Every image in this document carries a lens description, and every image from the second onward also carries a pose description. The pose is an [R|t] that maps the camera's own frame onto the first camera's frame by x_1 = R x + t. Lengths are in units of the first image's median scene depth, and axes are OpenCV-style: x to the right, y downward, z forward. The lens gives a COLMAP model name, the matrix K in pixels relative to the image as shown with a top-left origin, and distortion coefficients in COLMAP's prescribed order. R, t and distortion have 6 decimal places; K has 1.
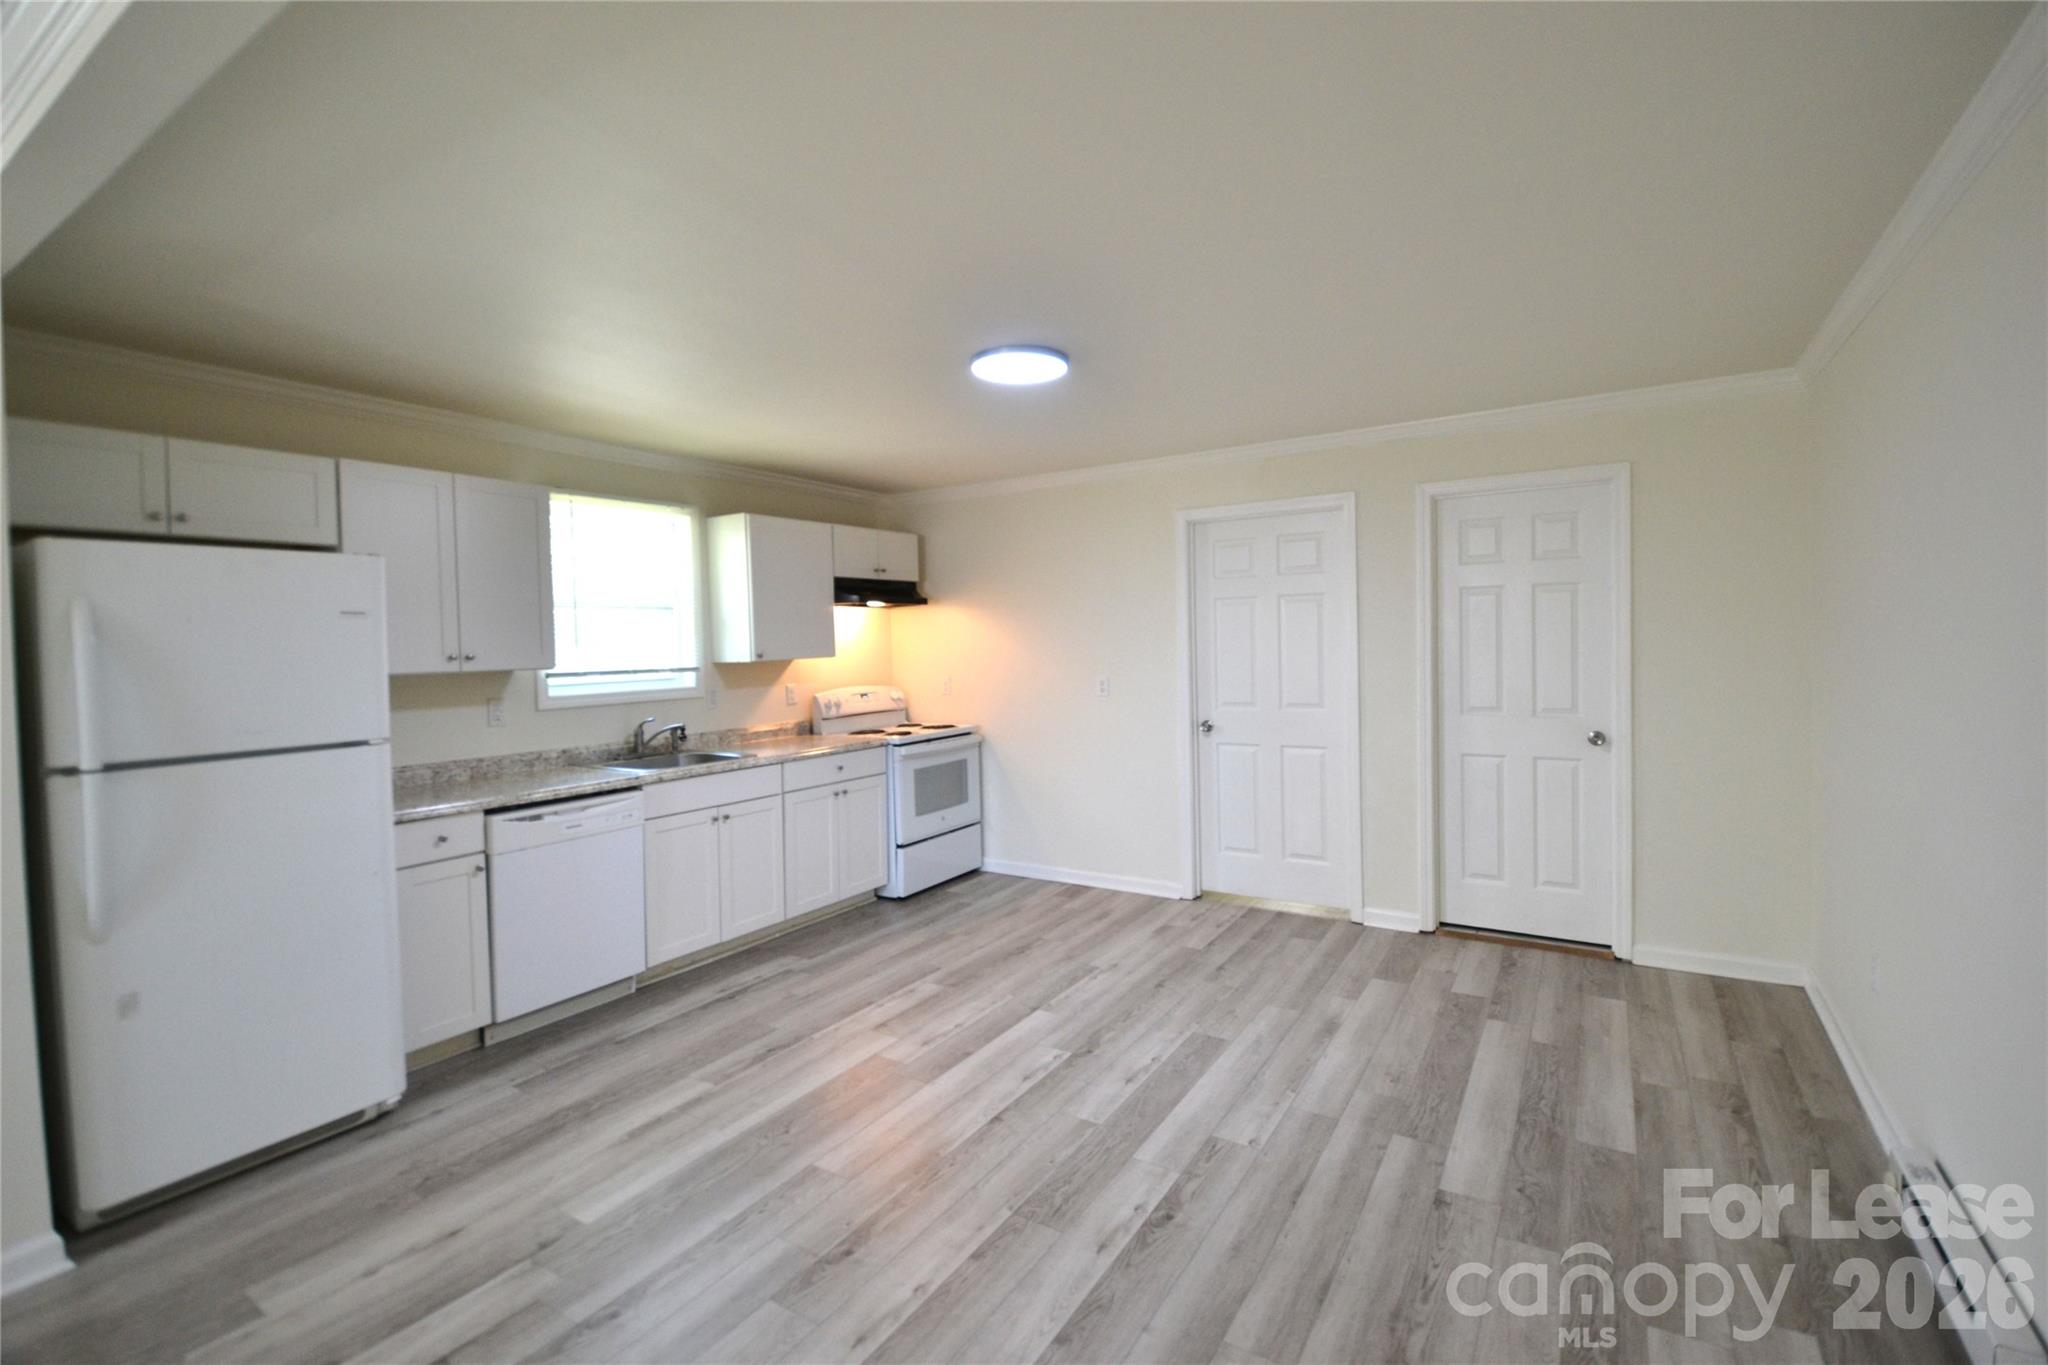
lens RADIAL K [[911.6, 0, 1027.6], [0, 911.6, 663.9], [0, 0, 1]] dist [0.024866, -0.030157]
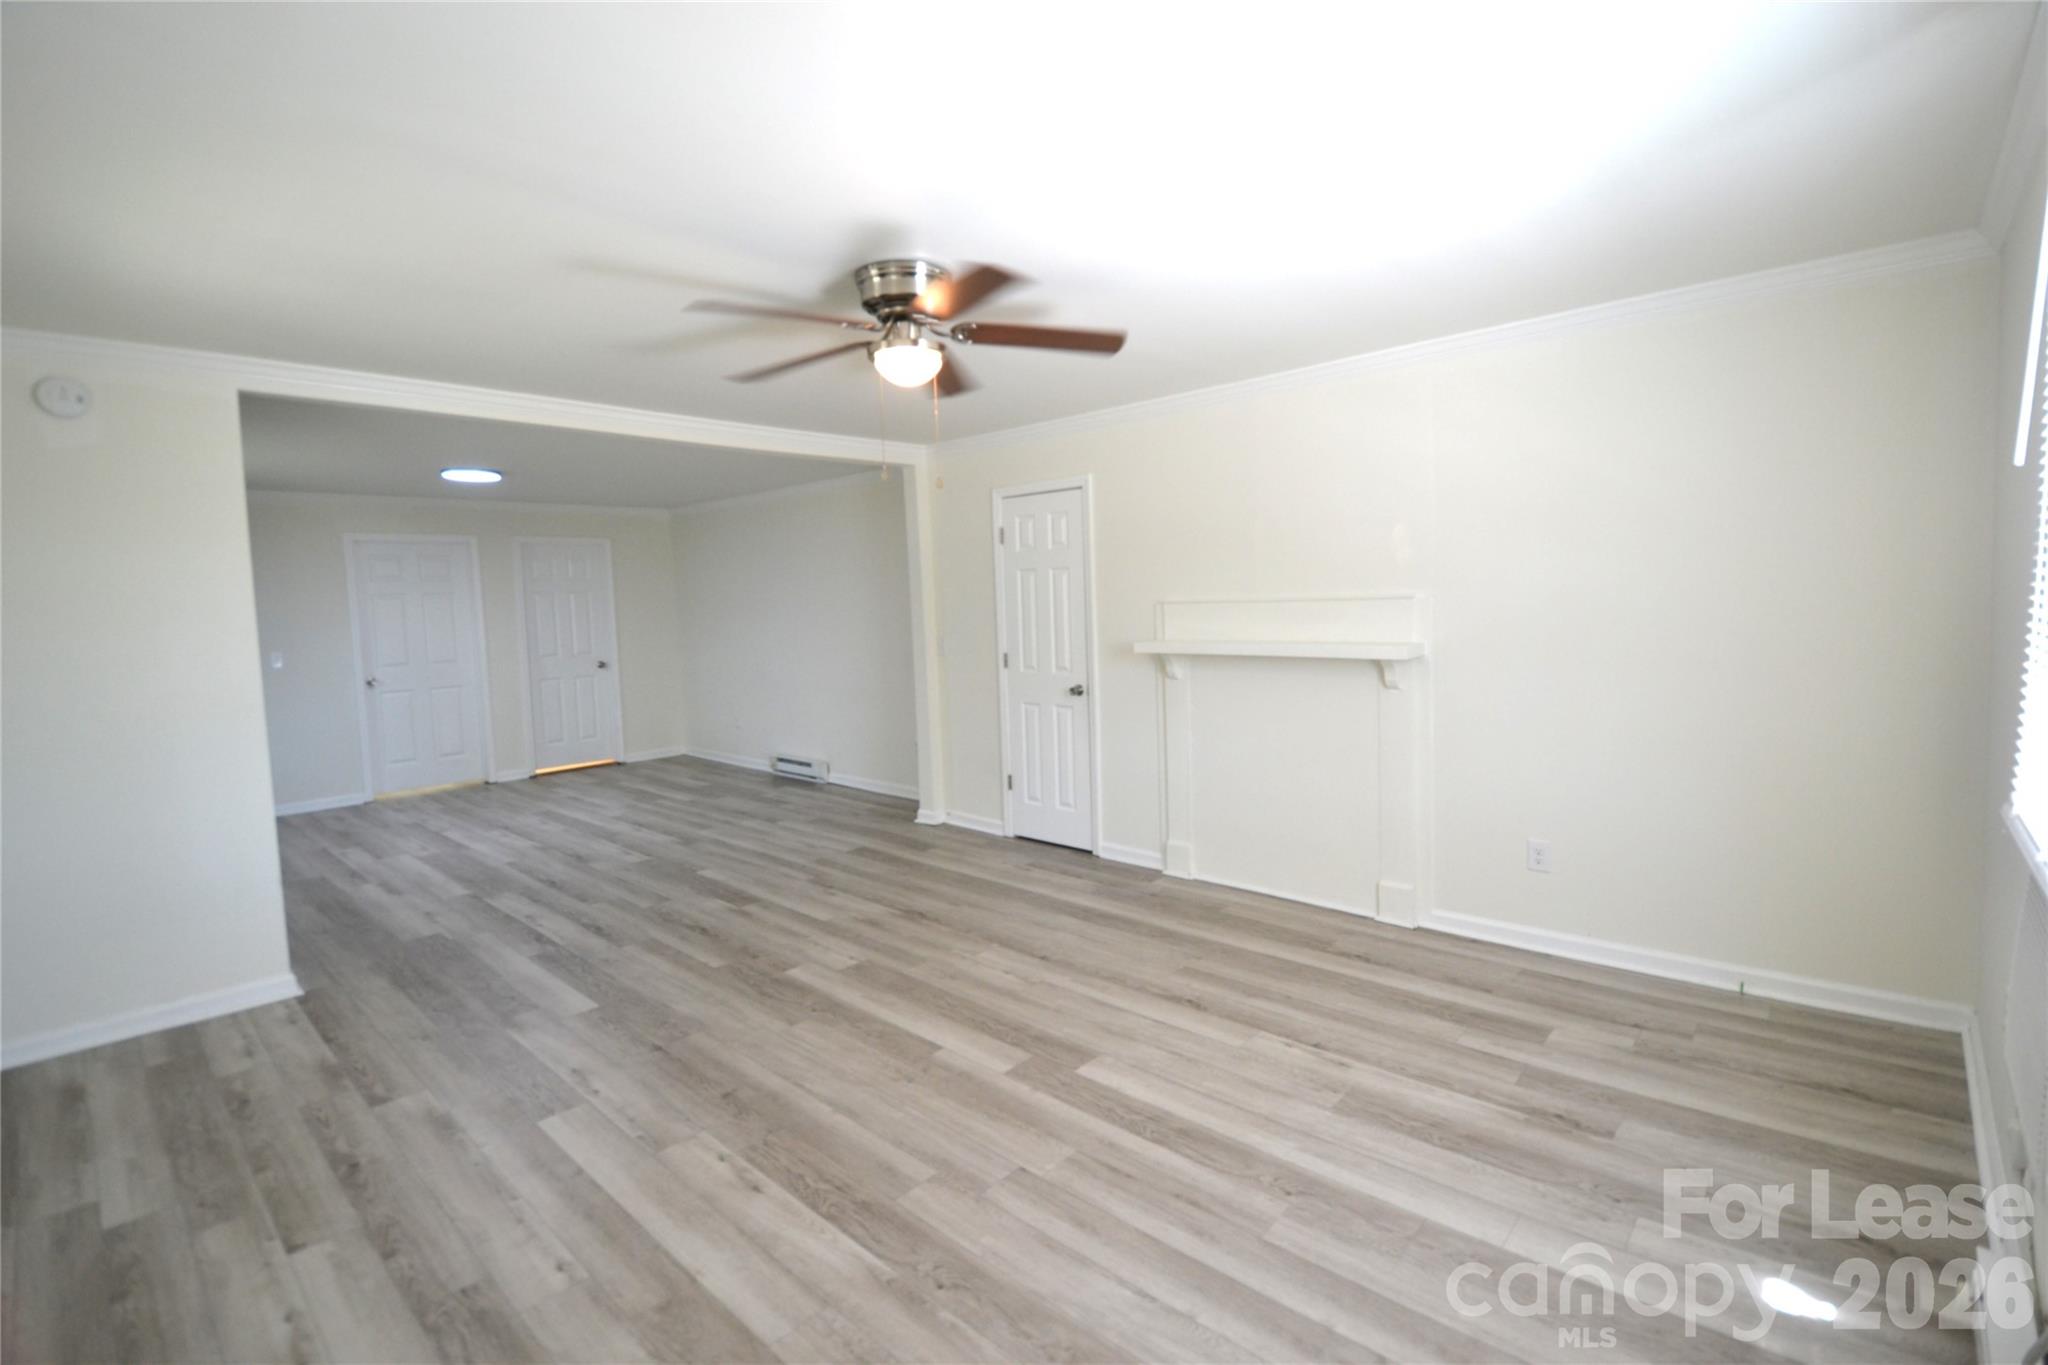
lens RADIAL K [[911.6, 0, 1027.6], [0, 911.6, 663.9], [0, 0, 1]] dist [0.024866, -0.030157]
pose [[0.182670, -0.053049, 0.981742, -1.379249], [0.053442, 0.997603, 0.043962, 0.041337], [-0.981721, 0.044436, 0.185067, -0.397285]]
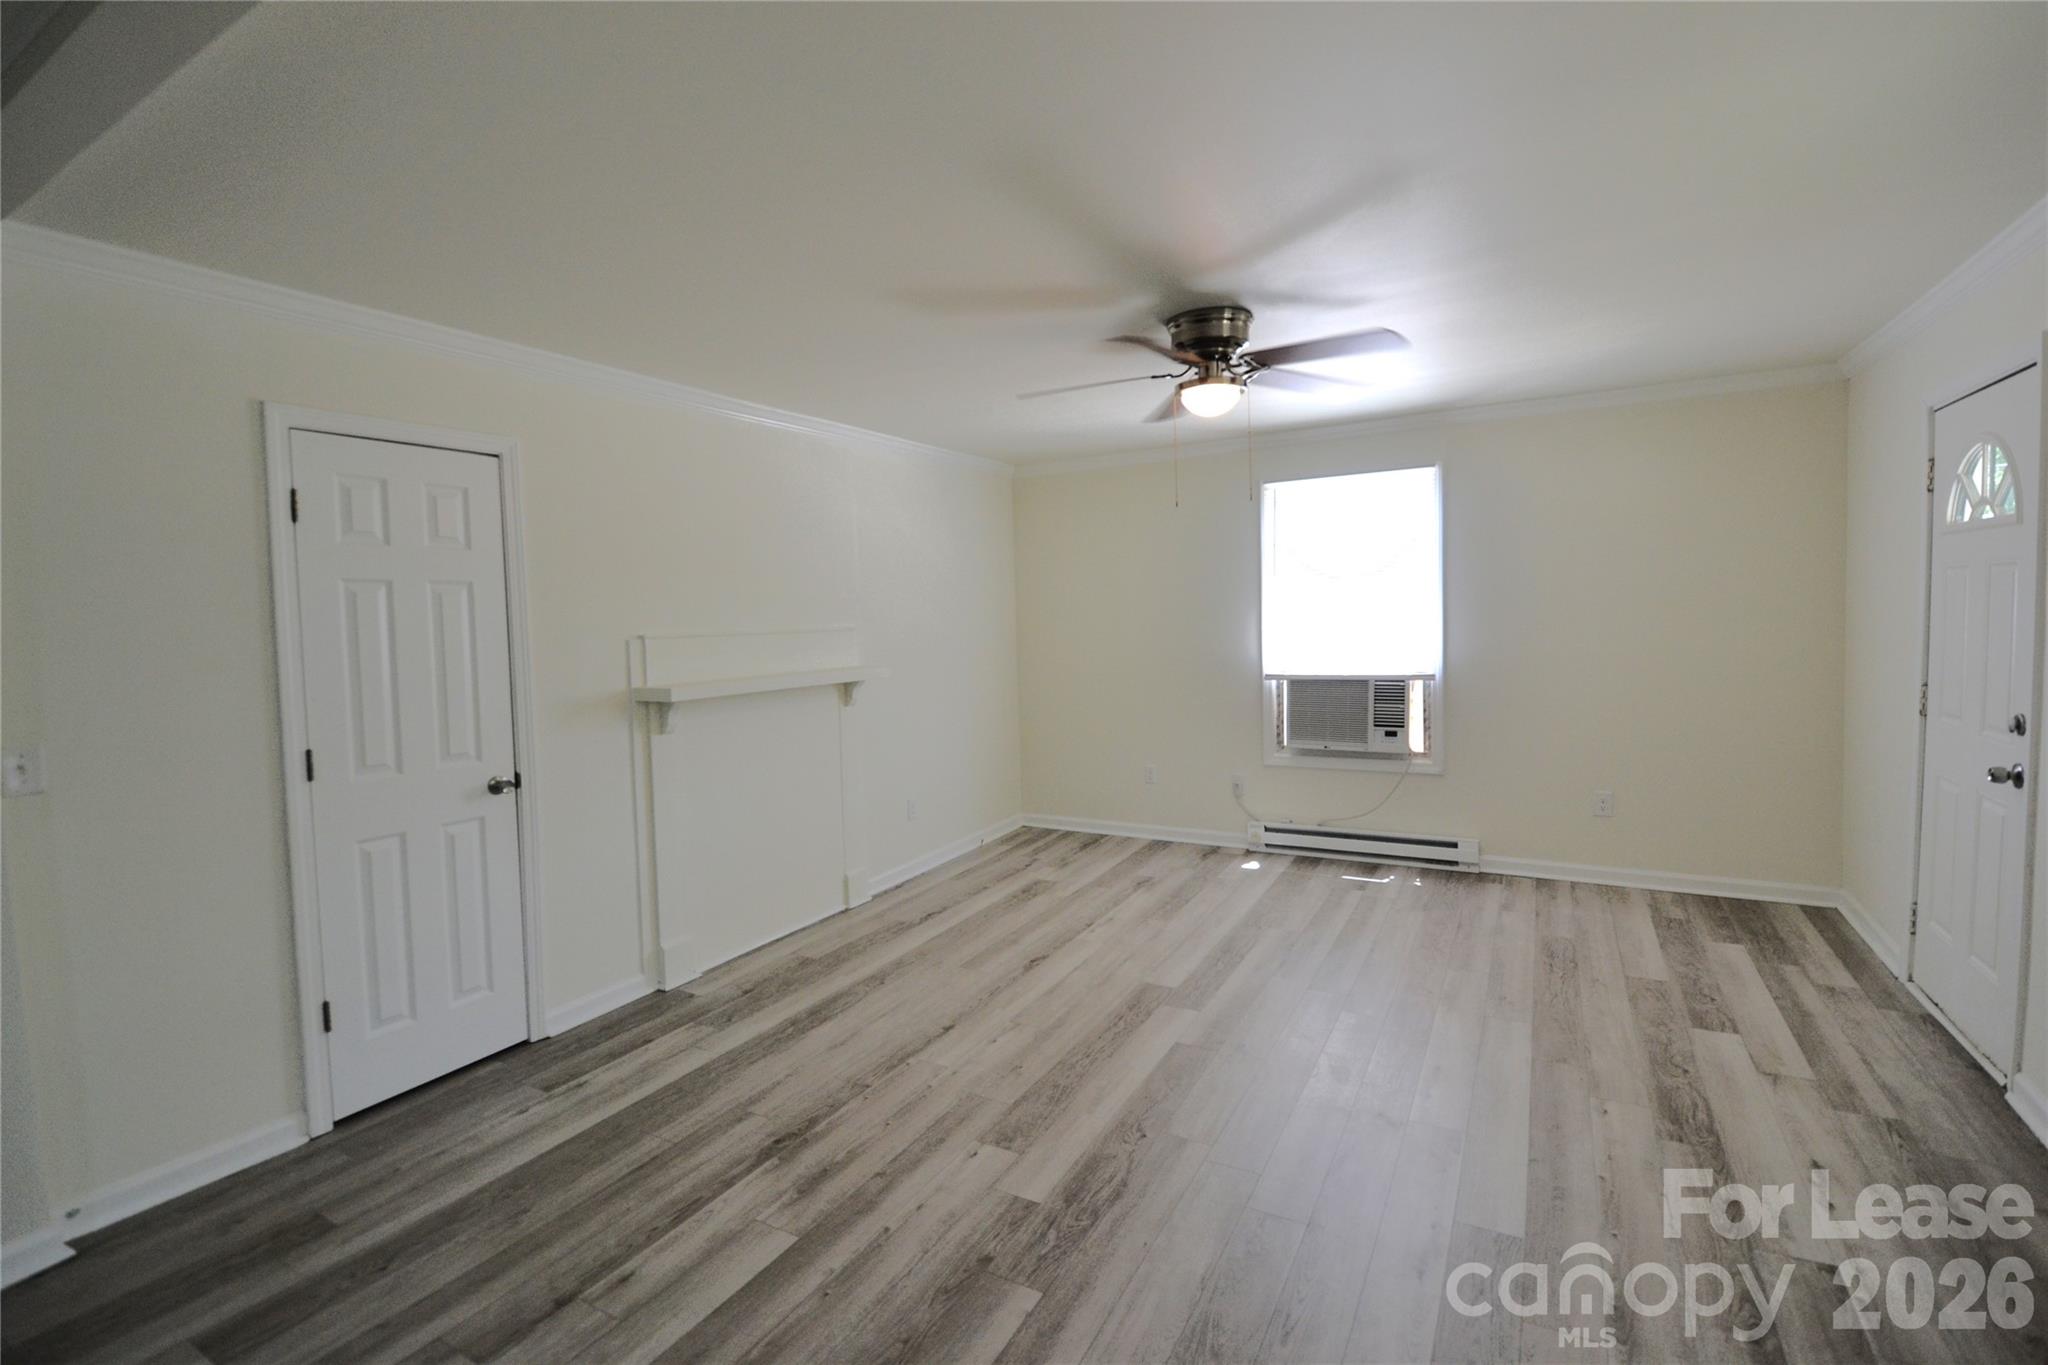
lens RADIAL K [[911.6, 0, 1027.6], [0, 911.6, 663.9], [0, 0, 1]] dist [0.024866, -0.030157]
pose [[-0.997410, 0.056805, -0.044110, -0.486990], [0.053093, 0.995283, 0.081194, -0.006163], [0.048514, 0.078641, -0.995722, 0.612470]]
